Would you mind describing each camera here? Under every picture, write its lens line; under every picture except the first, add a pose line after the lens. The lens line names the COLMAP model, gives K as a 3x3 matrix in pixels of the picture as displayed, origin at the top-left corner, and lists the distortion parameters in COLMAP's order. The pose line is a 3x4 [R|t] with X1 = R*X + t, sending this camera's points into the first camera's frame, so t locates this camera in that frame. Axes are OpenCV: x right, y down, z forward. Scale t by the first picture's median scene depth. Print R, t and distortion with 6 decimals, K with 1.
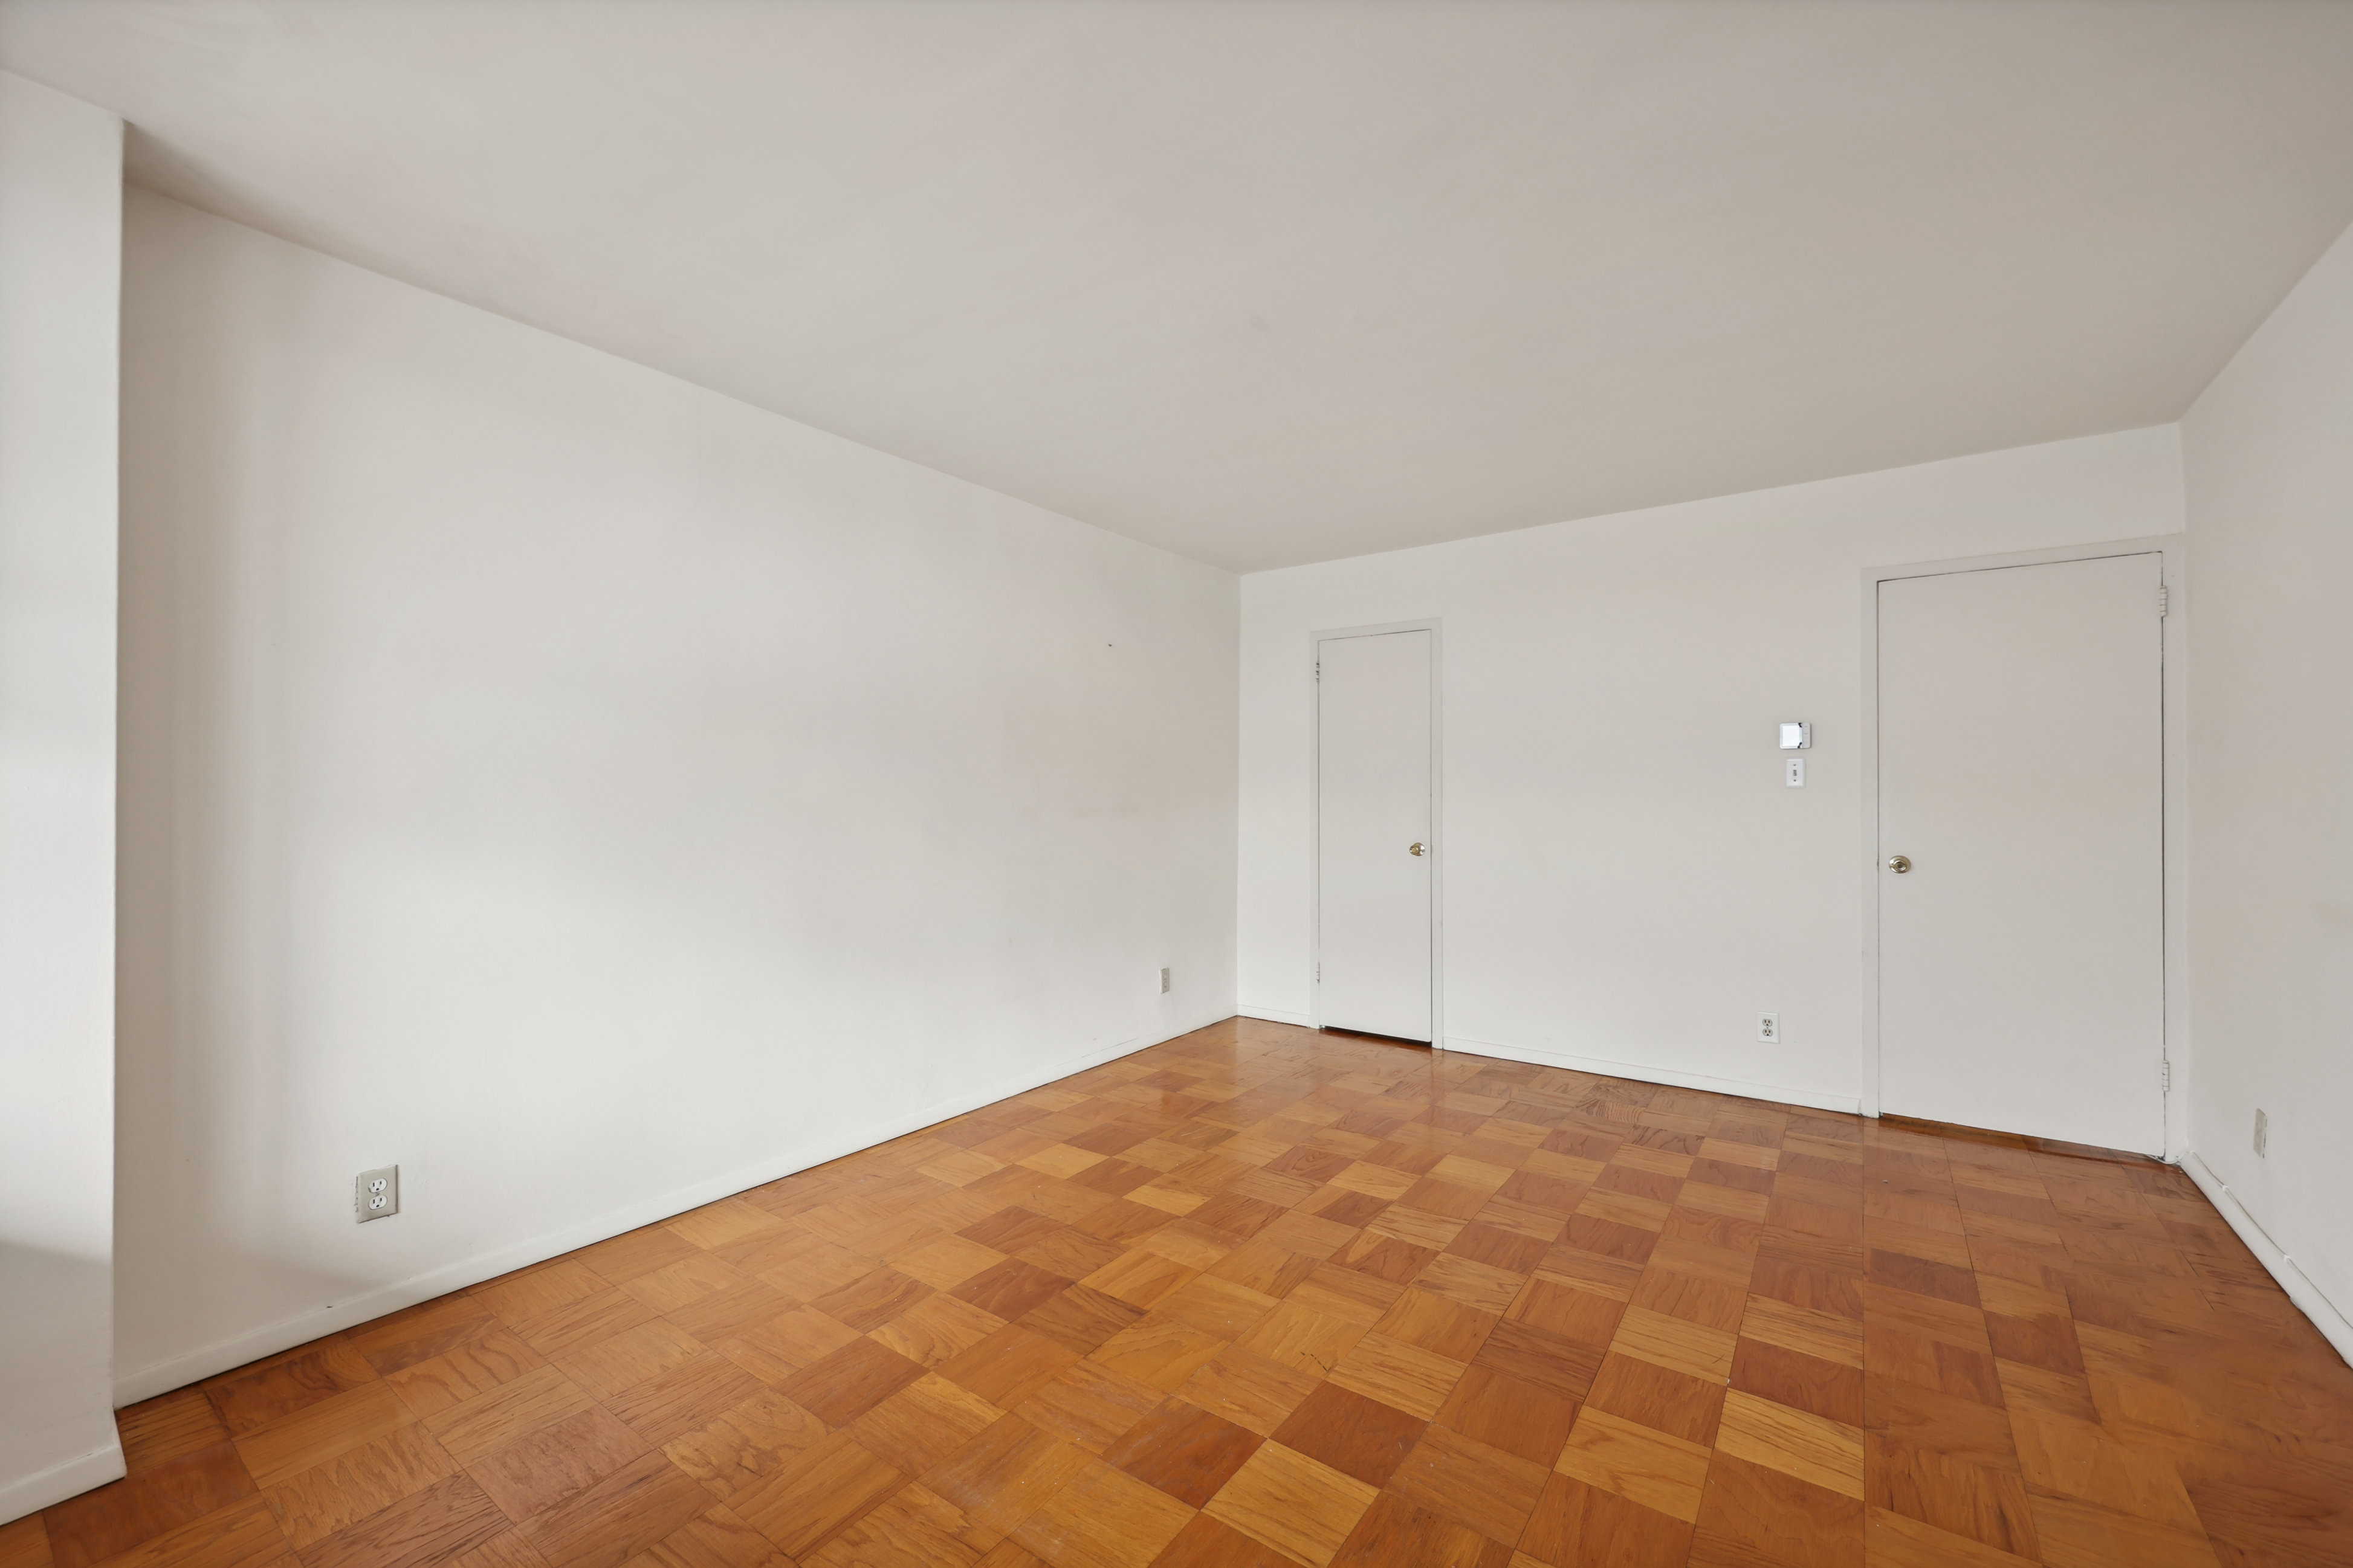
lens RADIAL K [[960.8, 0, 1173.9], [0, 960.8, 778.6], [0, 0, 1]] dist [-0.001735, 0.000263]
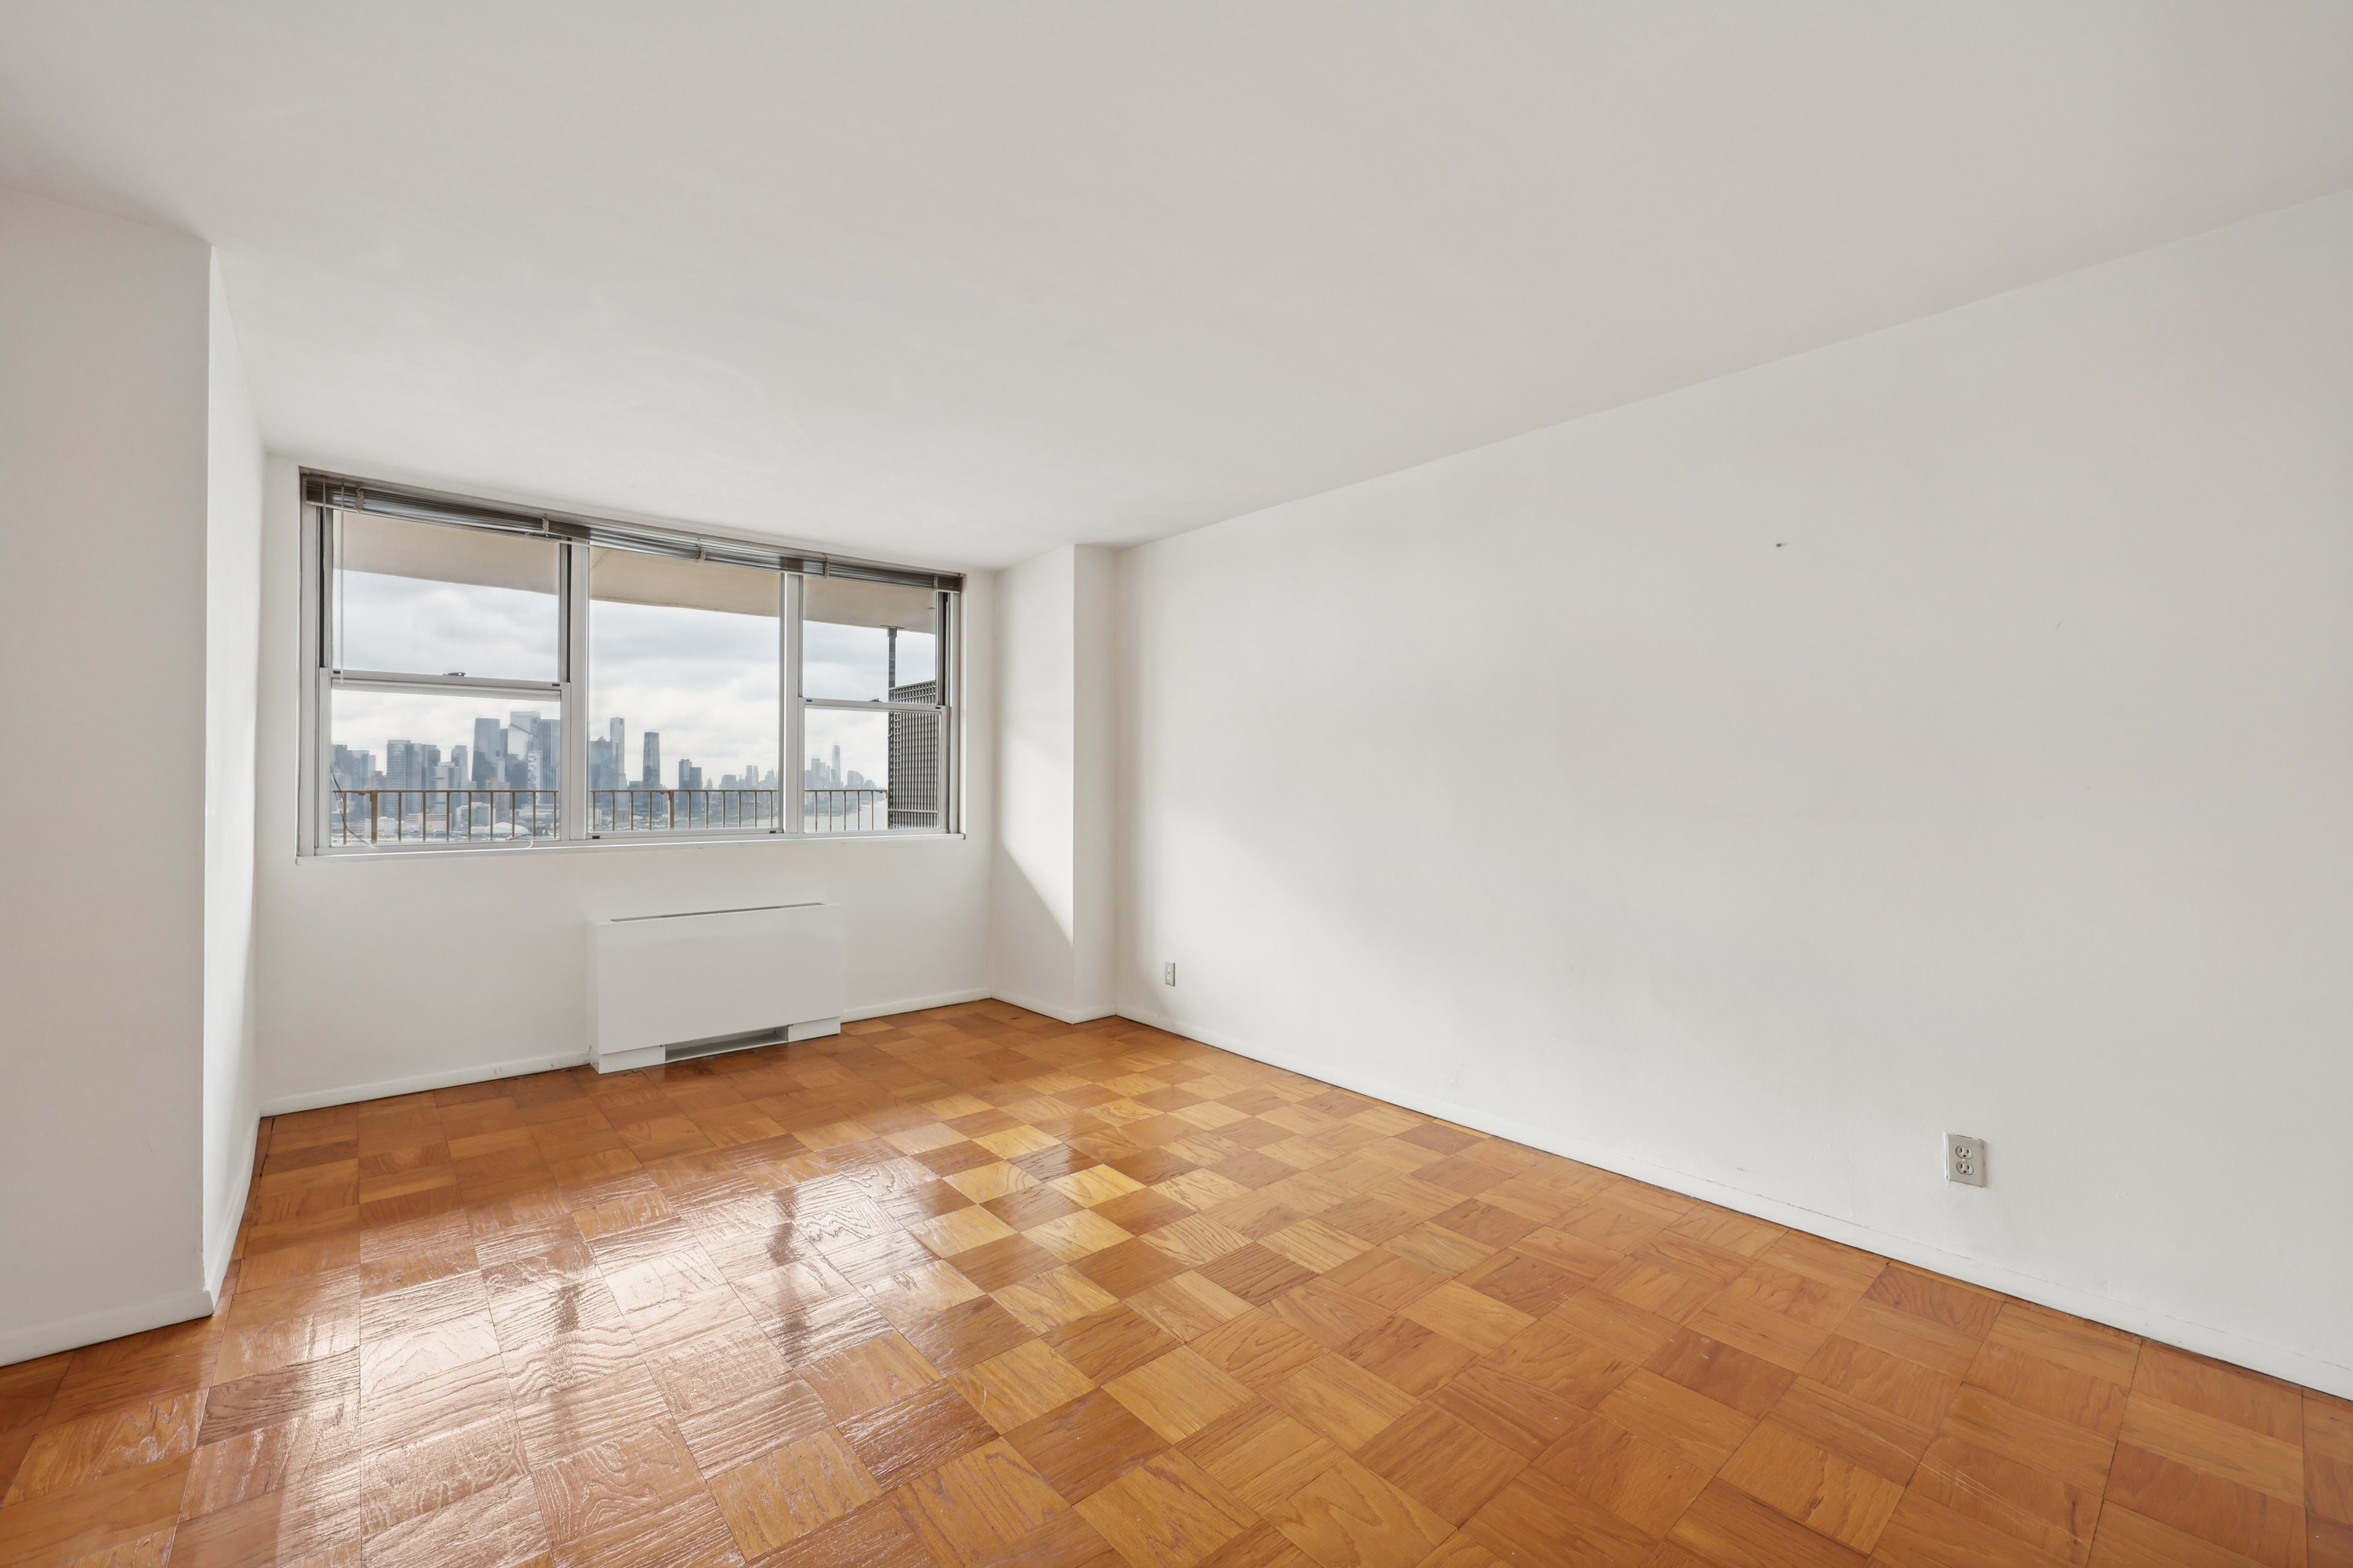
lens RADIAL K [[960.8, 0, 1192.5], [0, 960.8, 772.3], [0, 0, 1]] dist [-0.001735, 0.000263]
pose [[-0.225413, -0.009430, -0.974218, 1.218106], [0.008573, 0.999895, -0.011662, 0.015202], [0.974226, -0.010981, -0.225309, 1.521406]]
